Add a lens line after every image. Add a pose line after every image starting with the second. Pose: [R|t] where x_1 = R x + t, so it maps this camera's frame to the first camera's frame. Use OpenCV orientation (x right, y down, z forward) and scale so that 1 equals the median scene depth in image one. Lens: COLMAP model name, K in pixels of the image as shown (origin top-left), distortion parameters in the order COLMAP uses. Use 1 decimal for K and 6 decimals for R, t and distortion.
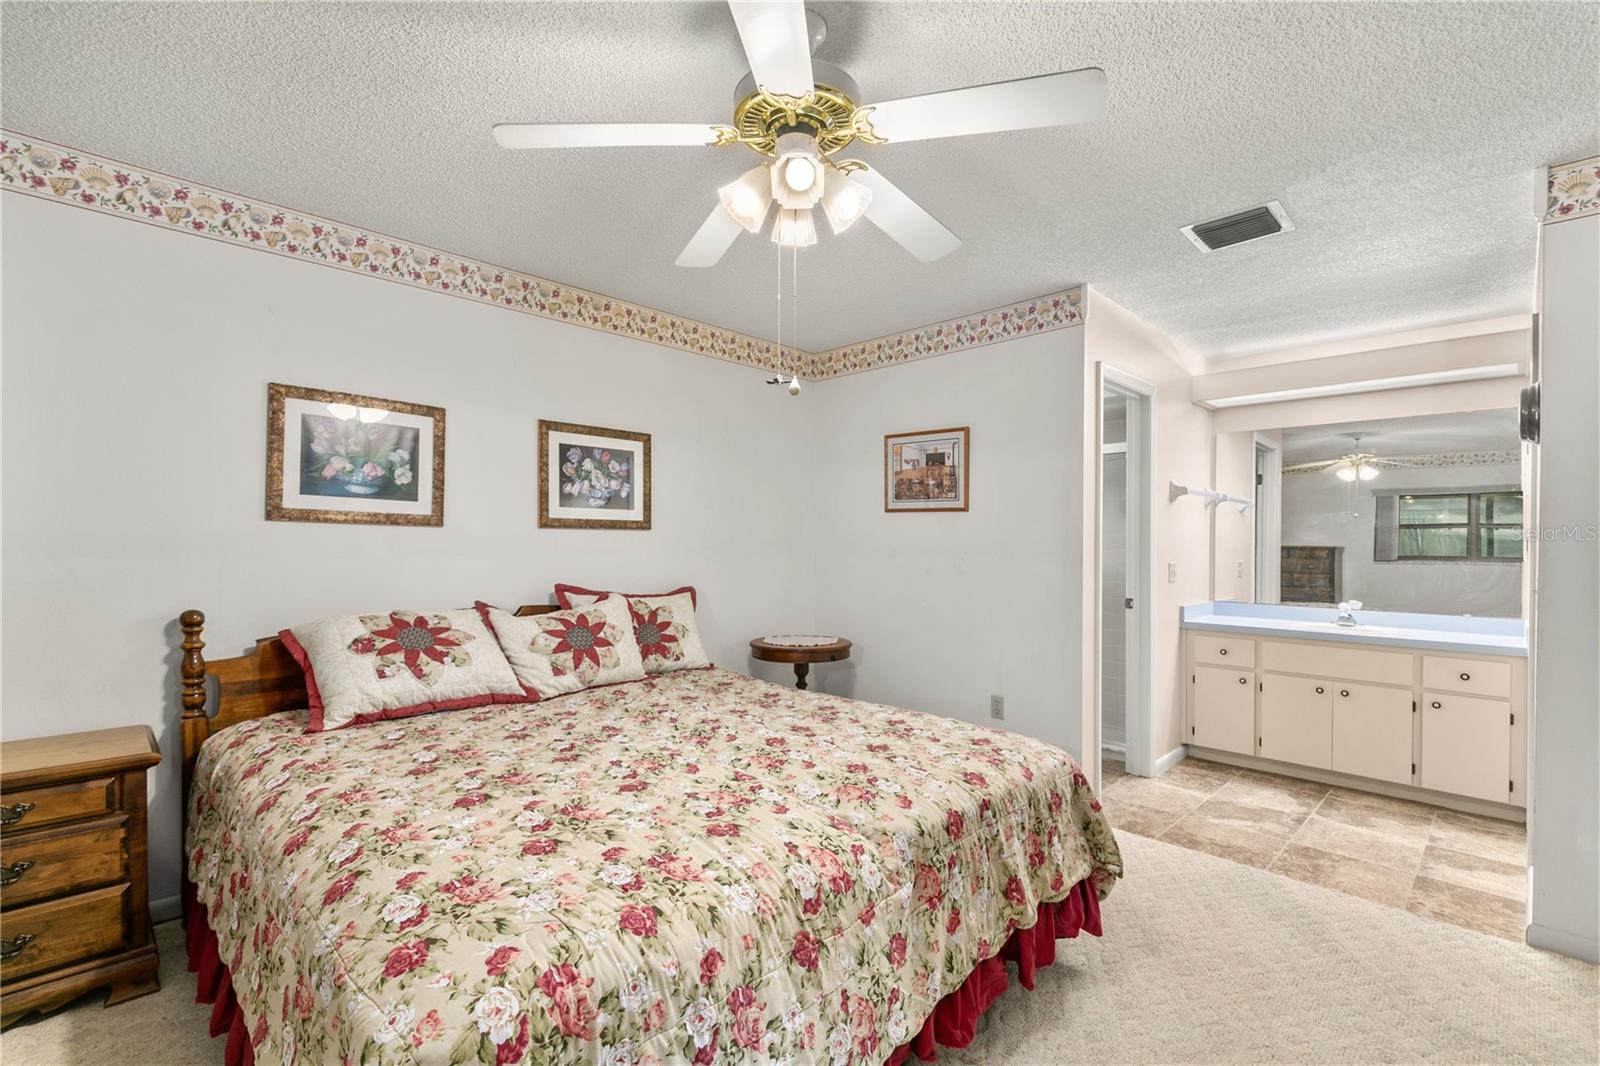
lens RADIAL K [[701.2, 0, 800.0], [0, 701.2, 533.0], [0, 0, 1]] dist [0.003184, 0.000202]
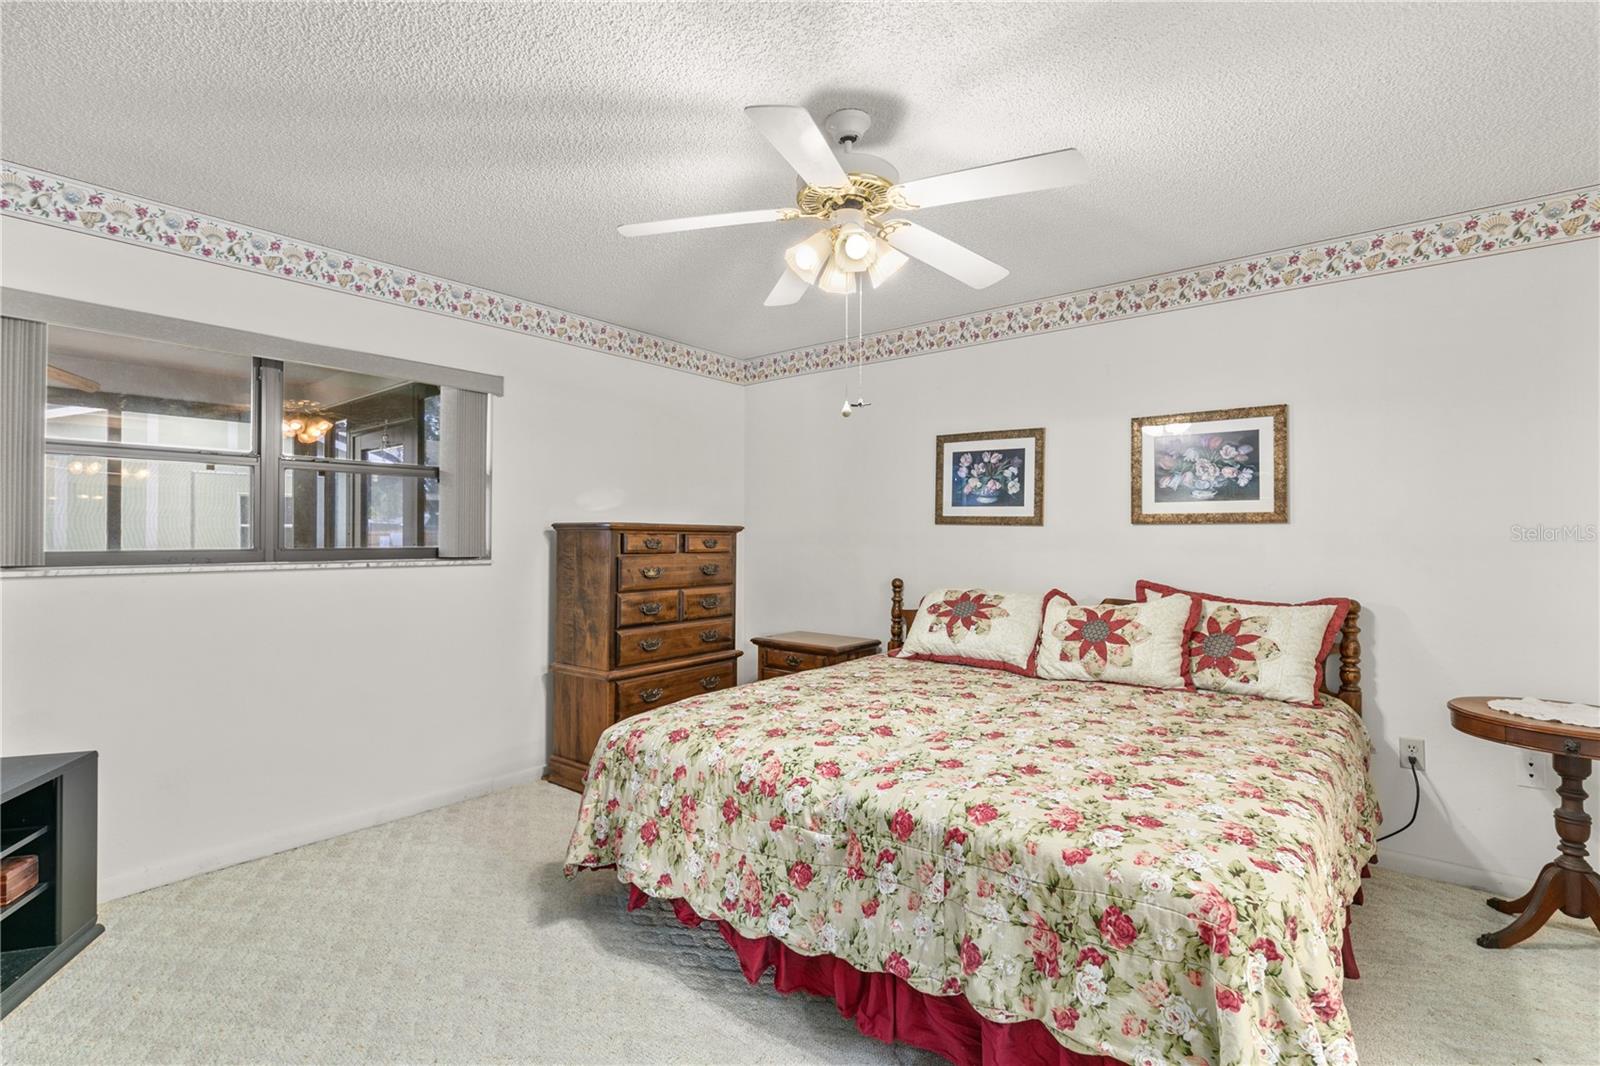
lens RADIAL K [[751.9, 0, 795.7], [0, 751.9, 510.3], [0, 0, 1]] dist [0.013780, -0.000057]
pose [[0.115228, -0.041774, -0.992460, 0.773571], [0.011193, 0.999107, -0.040754, 0.013197], [0.993276, -0.006413, 0.115593, 0.453640]]
